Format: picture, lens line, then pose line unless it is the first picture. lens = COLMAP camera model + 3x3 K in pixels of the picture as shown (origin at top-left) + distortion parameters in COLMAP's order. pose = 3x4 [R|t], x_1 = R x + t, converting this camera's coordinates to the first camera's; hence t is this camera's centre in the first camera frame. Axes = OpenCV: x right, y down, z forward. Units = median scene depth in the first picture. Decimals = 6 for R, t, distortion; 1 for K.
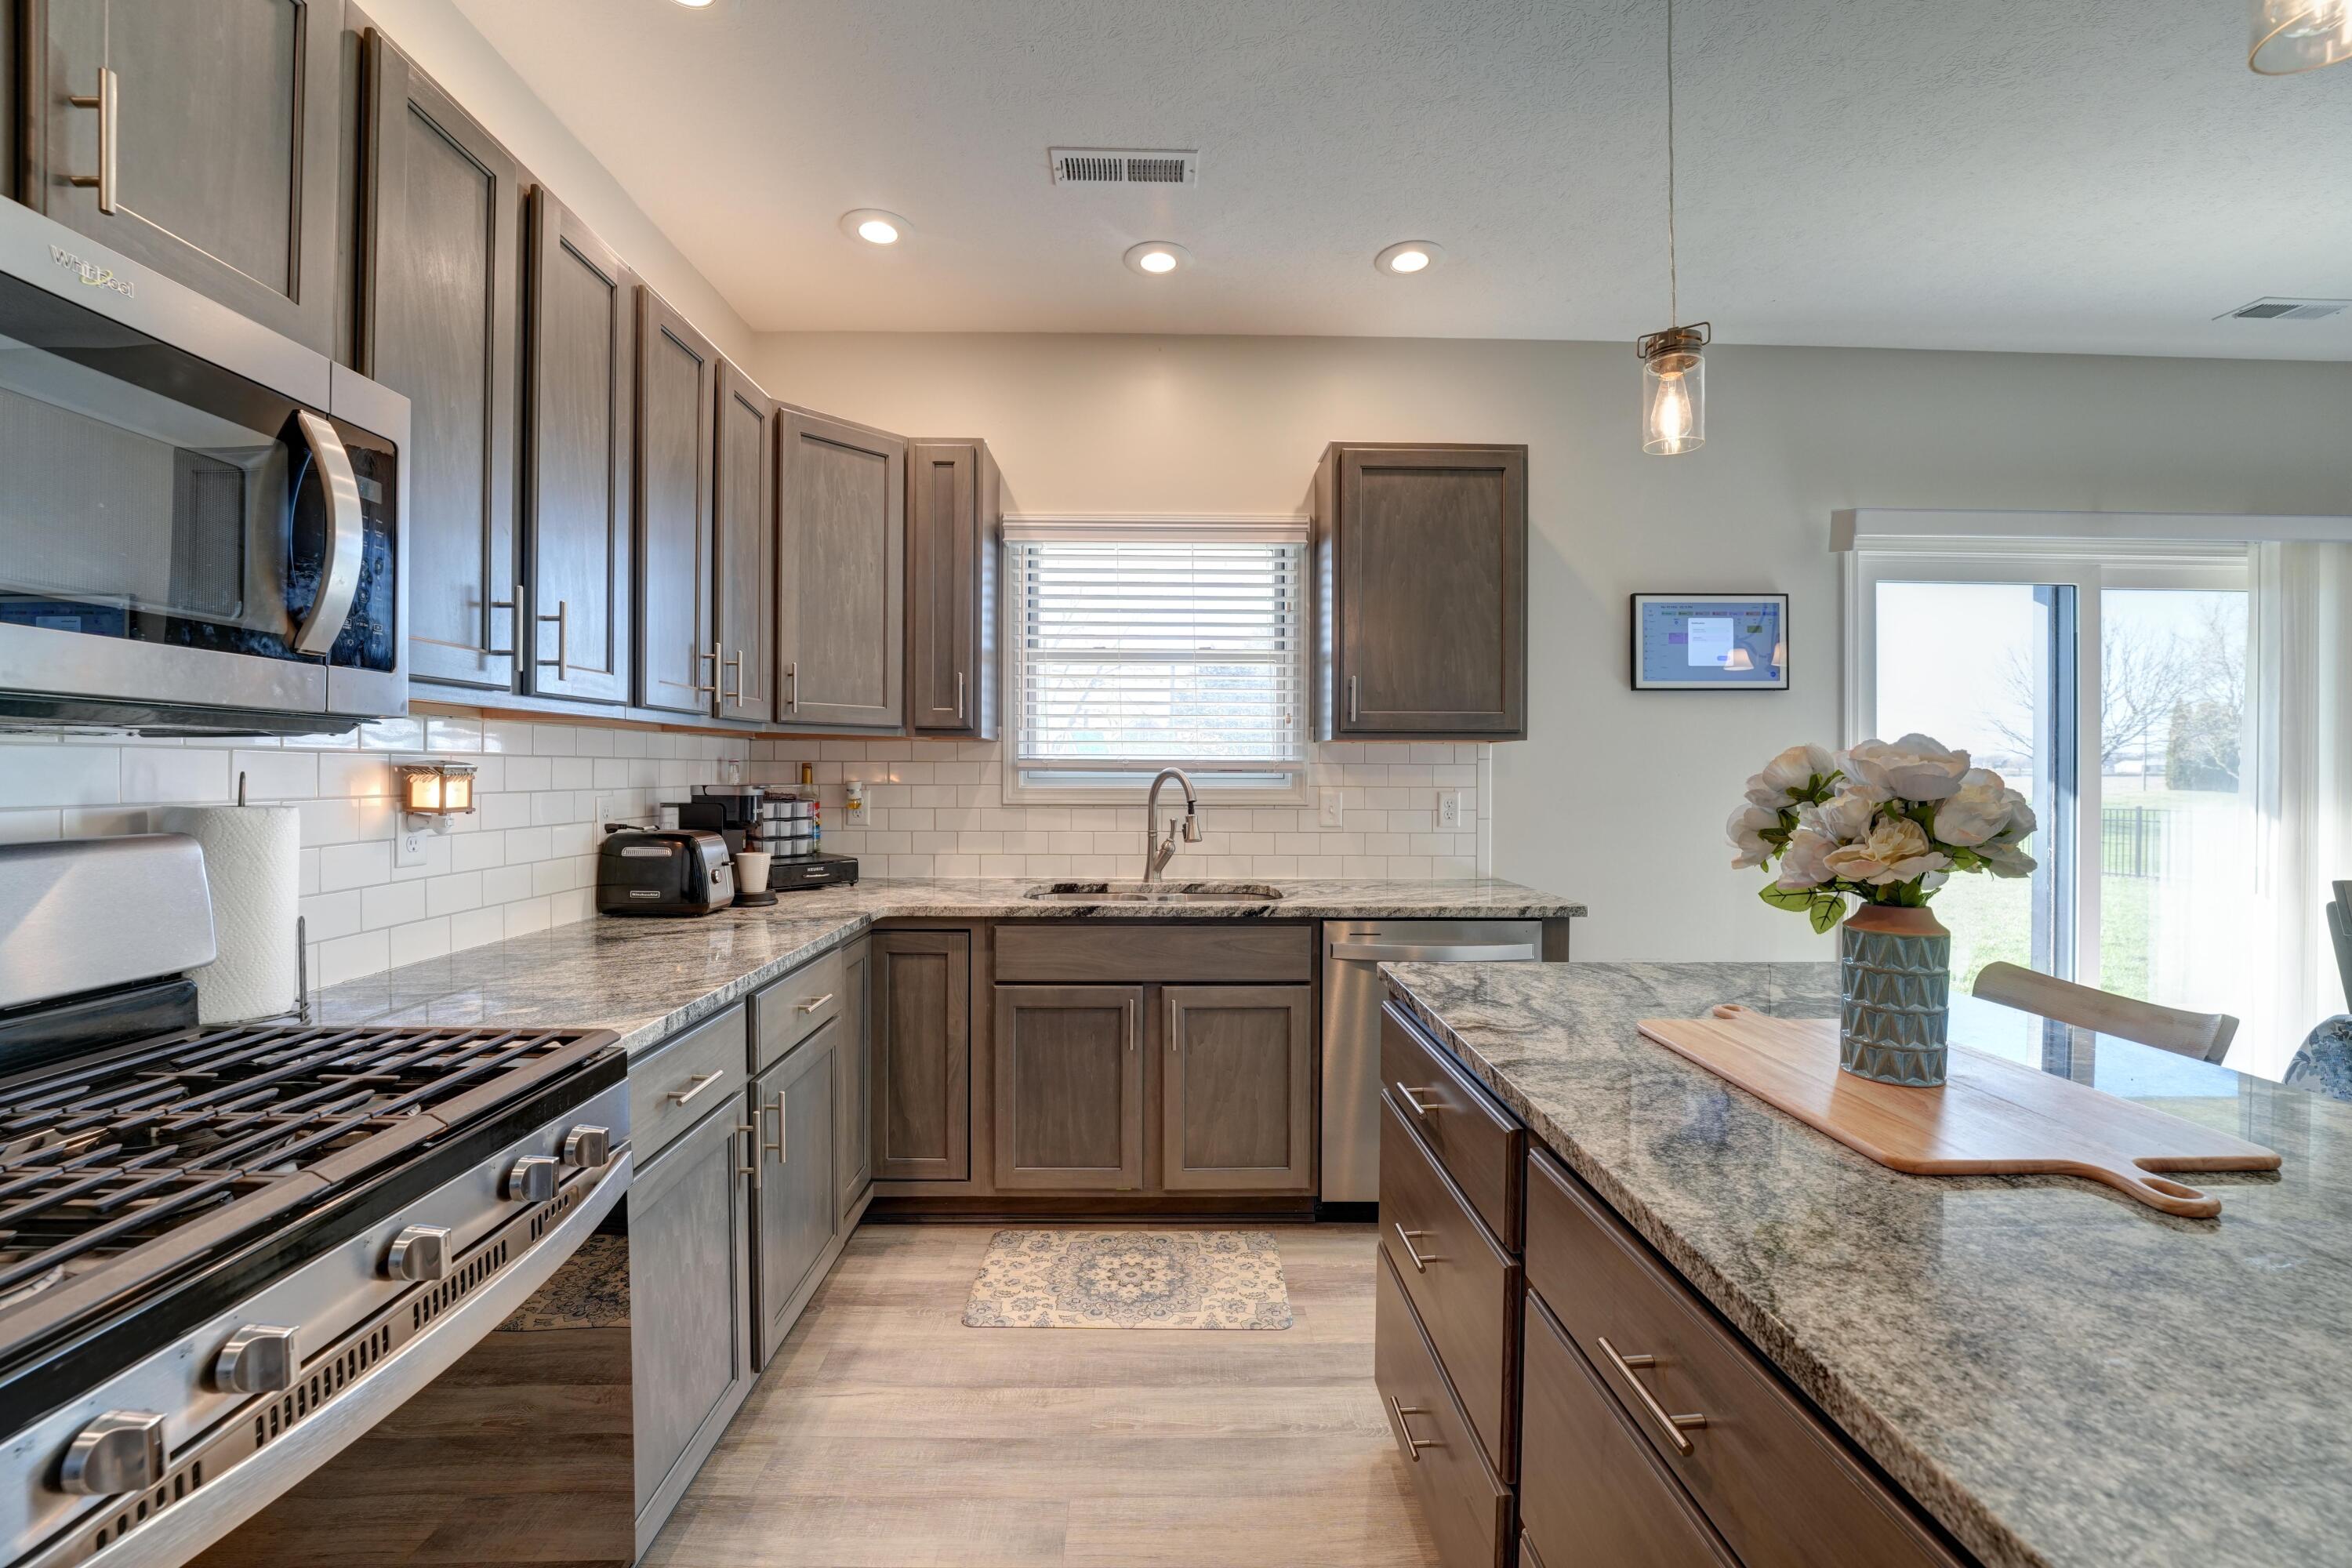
lens RADIAL K [[972.0, 0, 1186.1], [0, 972.0, 781.1], [0, 0, 1]] dist [-0.025552, 0.000822]
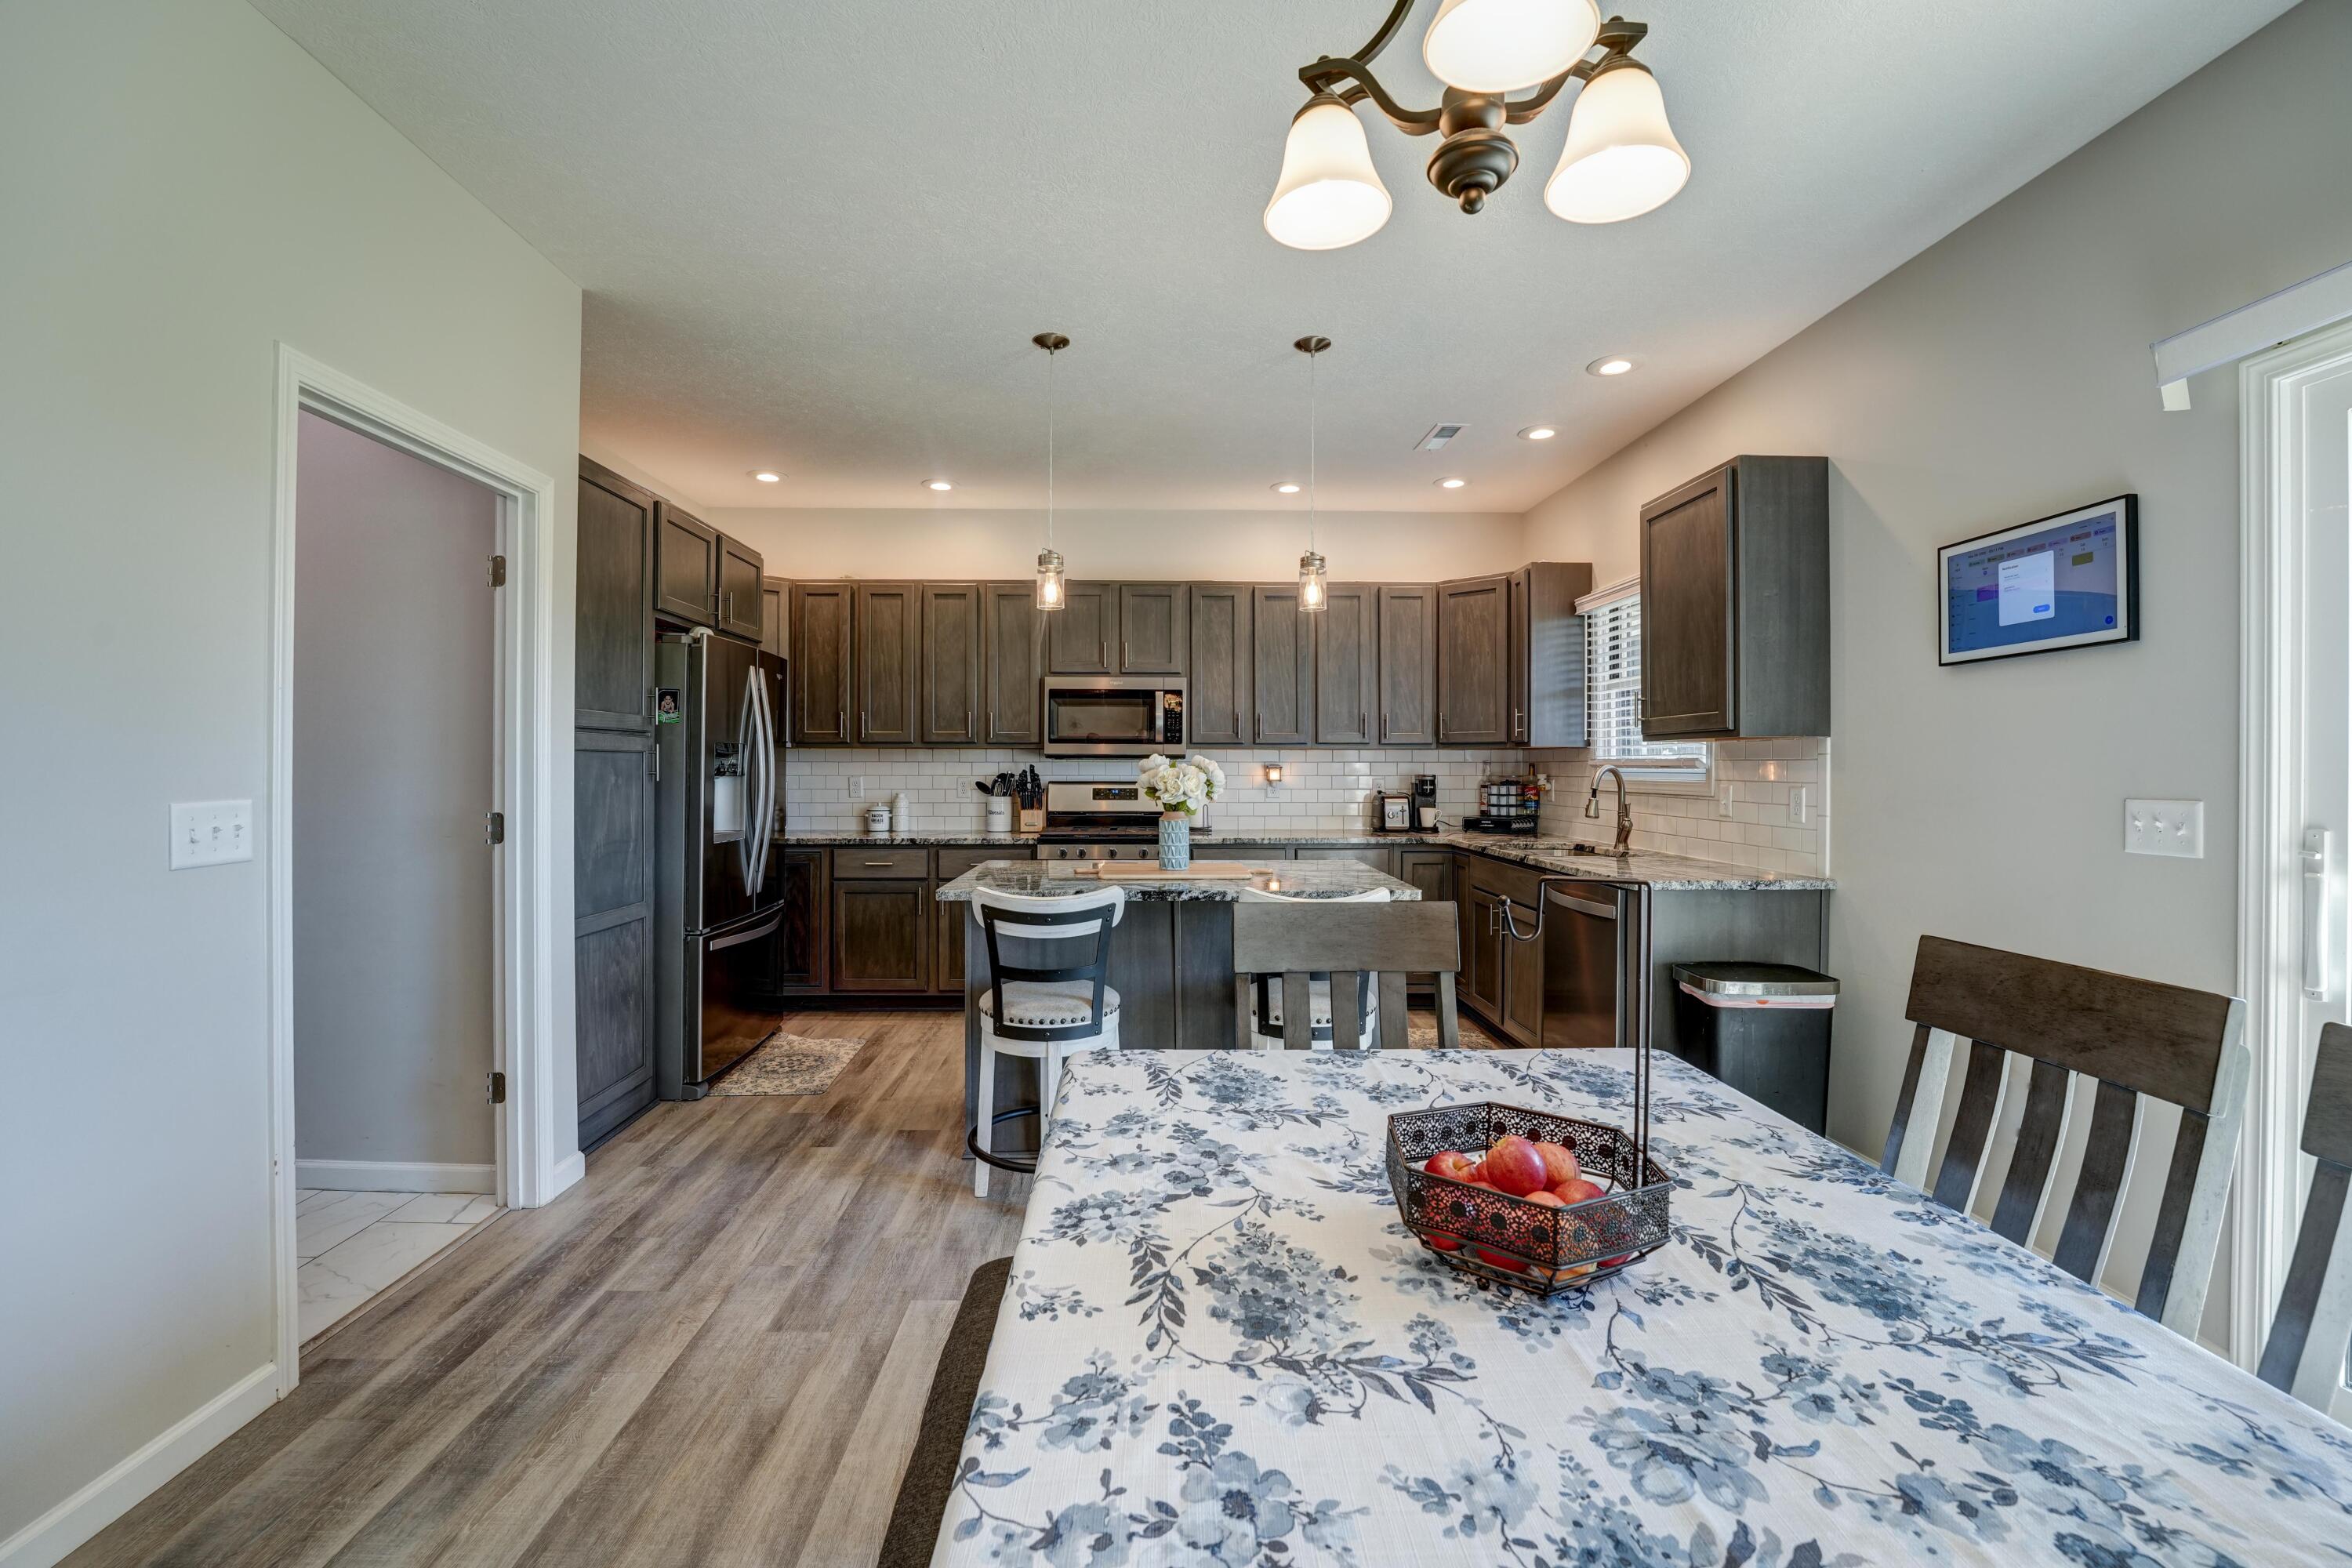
lens RADIAL K [[972.0, 0, 1172.1], [0, 972.0, 764.5], [0, 0, 1]] dist [-0.025552, 0.000822]
pose [[0.011879, -0.006844, -0.999906, 1.263332], [-0.012602, 0.999896, -0.006994, 0.002811], [0.999850, 0.012684, 0.011791, 0.341535]]
